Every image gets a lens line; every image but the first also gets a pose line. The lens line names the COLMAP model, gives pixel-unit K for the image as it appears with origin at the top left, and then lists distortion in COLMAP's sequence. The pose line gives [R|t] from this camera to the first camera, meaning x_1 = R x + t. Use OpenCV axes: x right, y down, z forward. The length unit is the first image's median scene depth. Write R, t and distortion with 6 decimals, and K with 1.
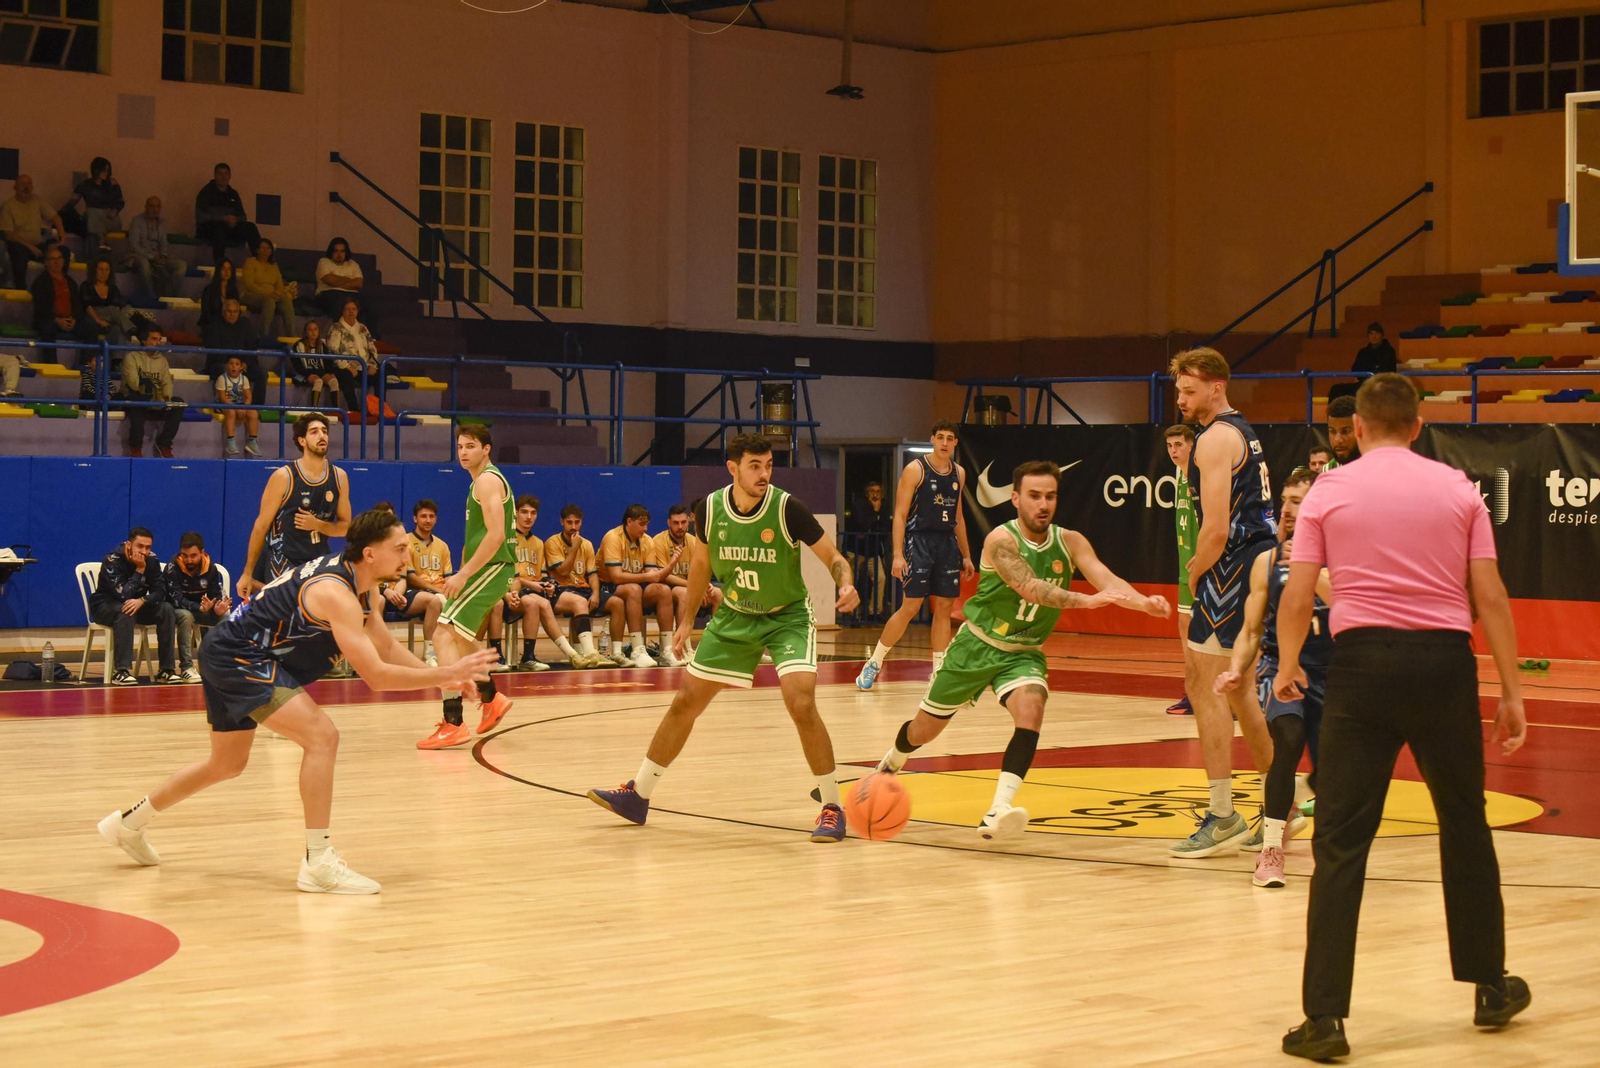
lens RADIAL K [[3267.0, 0, 810.8], [0, 3267.0, 510.2], [0, 0, 1]] dist [-0.206163, 0.000000]
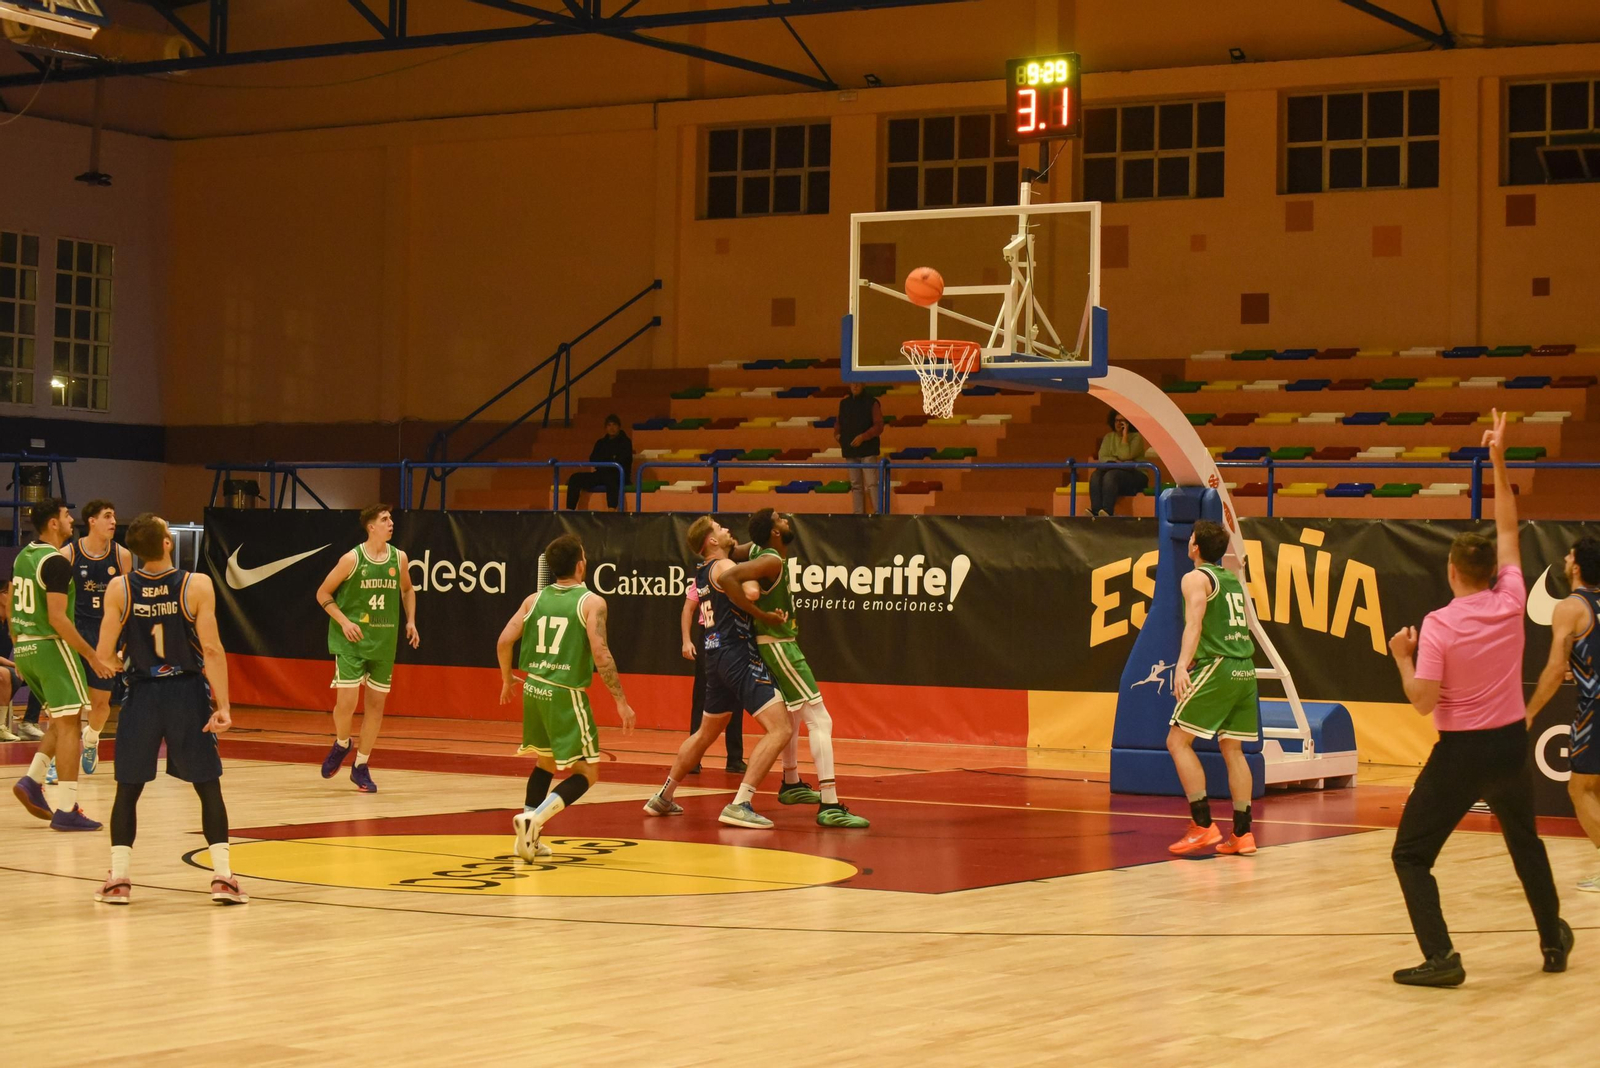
lens RADIAL K [[3267.0, 0, 798.1], [0, 3267.0, 539.8], [0, 0, 1]] dist [-0.206163, 0.000000]
pose [[0.968369, 0.010010, 0.249322, -0.029107], [-0.006084, 0.999845, -0.016510, -0.000507], [-0.249449, 0.014470, 0.968280, -0.031090]]
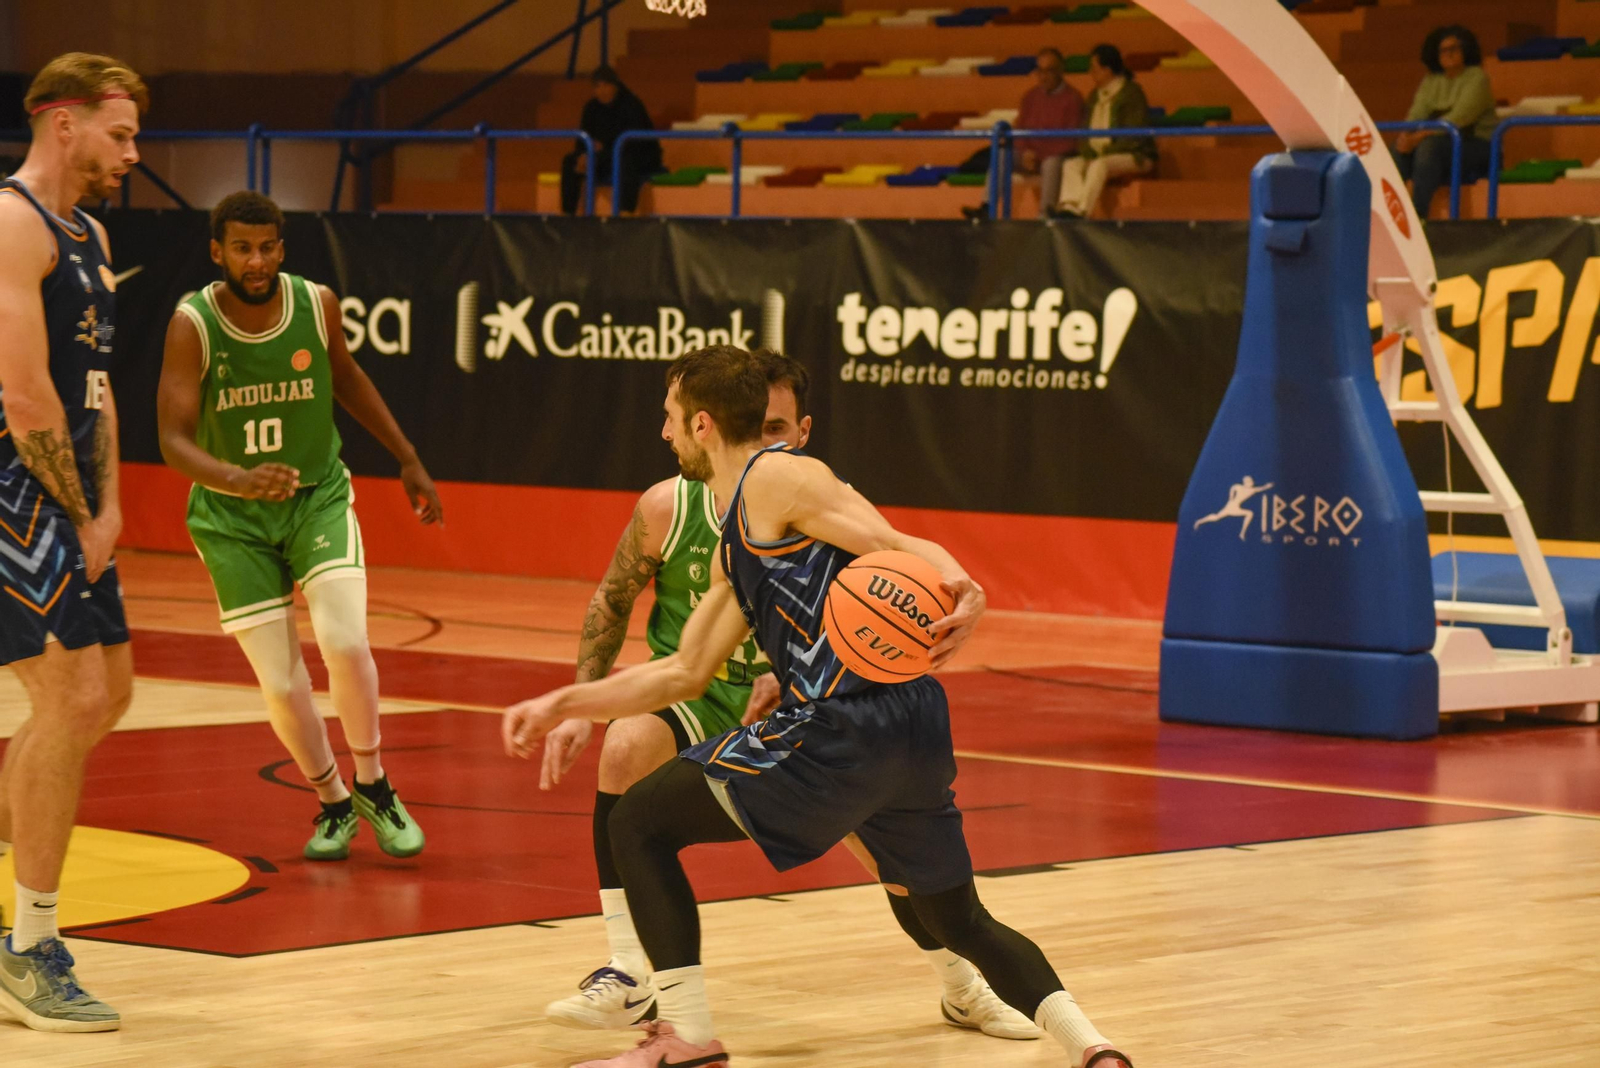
lens RADIAL K [[4854.3, 0, 795.9], [0, 4854.3, 534.7], [0, 0, 1]] dist [0.734586, 0.000000]
pose [[0.992661, 0.008229, 0.120647, 0.089624], [-0.012547, 0.999306, 0.035074, 0.000797], [-0.120275, -0.036330, 0.992076, 0.064662]]
